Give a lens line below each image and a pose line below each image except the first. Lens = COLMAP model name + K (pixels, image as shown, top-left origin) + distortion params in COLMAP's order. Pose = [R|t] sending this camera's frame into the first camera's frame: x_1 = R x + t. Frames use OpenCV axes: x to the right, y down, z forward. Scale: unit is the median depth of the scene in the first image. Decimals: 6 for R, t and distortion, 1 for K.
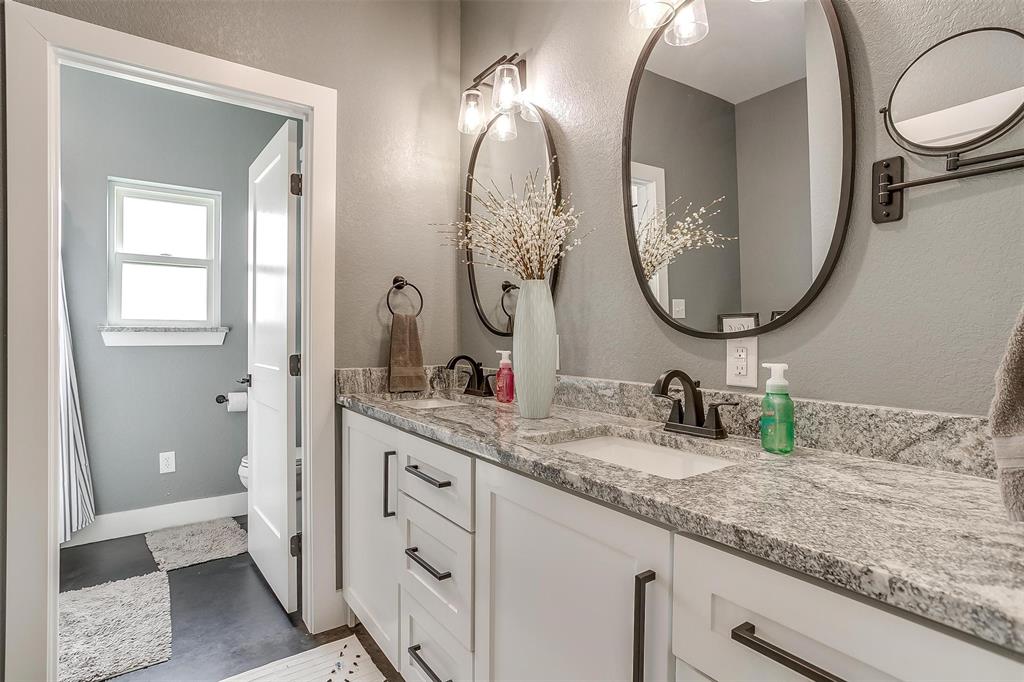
lens RADIAL K [[510.6, 0, 507.1], [0, 510.6, 334.6], [0, 0, 1]] dist [-0.047261, 0.031034]
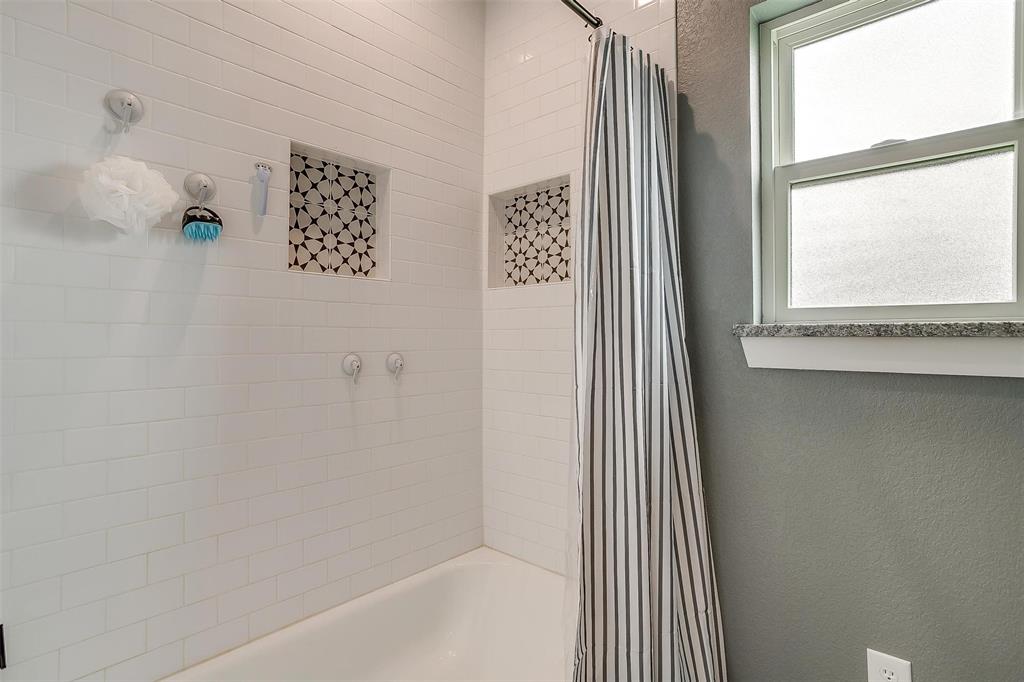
lens RADIAL K [[510.6, 0, 507.1], [0, 510.6, 334.6], [0, 0, 1]] dist [-0.047261, 0.031034]
pose [[0.209598, -0.008417, -0.977751, -0.630529], [-0.002162, 0.999957, -0.009072, -0.005546], [0.977785, 0.004016, 0.209571, 1.108727]]
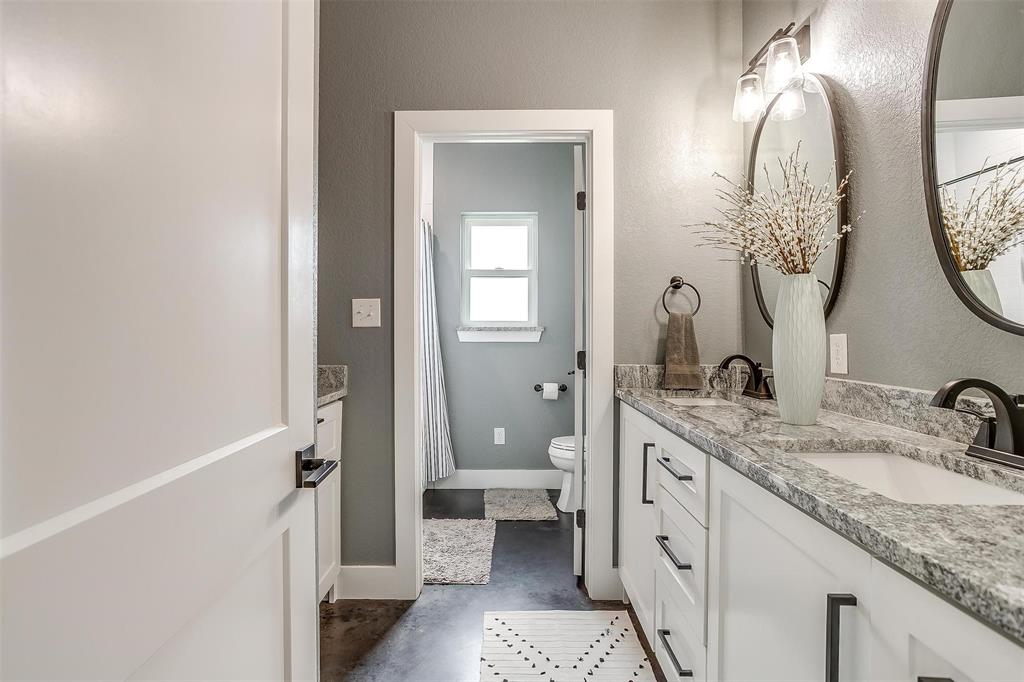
lens RADIAL K [[512.8, 0, 507.5], [0, 512.8, 336.1], [0, 0, 1]] dist [-0.042088, 0.029193]
pose [[0.816805, 0.003408, -0.576904, 0.122115], [0.000340, 0.999980, 0.006389, -0.001014], [0.576914, -0.005415, 0.816787, -0.038227]]
